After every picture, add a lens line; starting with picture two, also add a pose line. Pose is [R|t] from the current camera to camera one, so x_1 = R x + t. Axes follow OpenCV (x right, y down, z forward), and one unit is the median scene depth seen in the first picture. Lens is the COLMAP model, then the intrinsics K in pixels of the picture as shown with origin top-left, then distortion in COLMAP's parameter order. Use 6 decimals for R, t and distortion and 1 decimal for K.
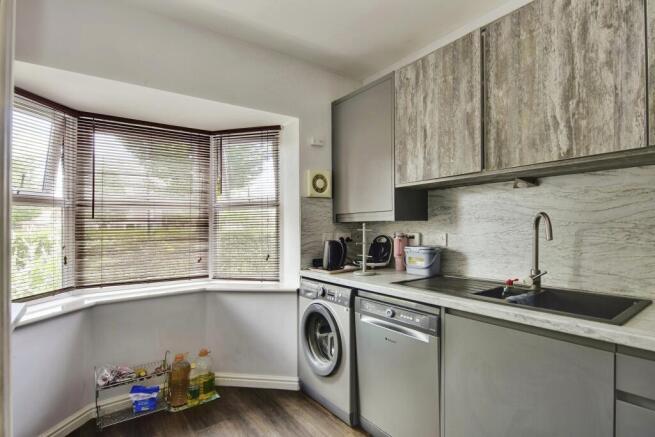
lens RADIAL K [[328.5, 0, 330.9], [0, 328.5, 219.2], [0, 0, 1]] dist [-0.000376, -0.000961]
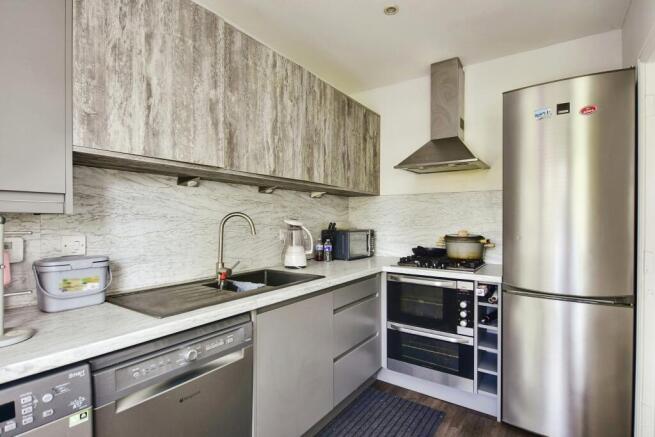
lens RADIAL K [[328.5, 0, 330.7], [0, 328.5, 224.8], [0, 0, 1]] dist [-0.000376, -0.000961]
pose [[-0.328526, 0.000841, 0.944494, -0.556667], [-0.015012, 0.999869, -0.006112, 0.024485], [-0.944376, -0.016187, -0.328471, 0.992098]]
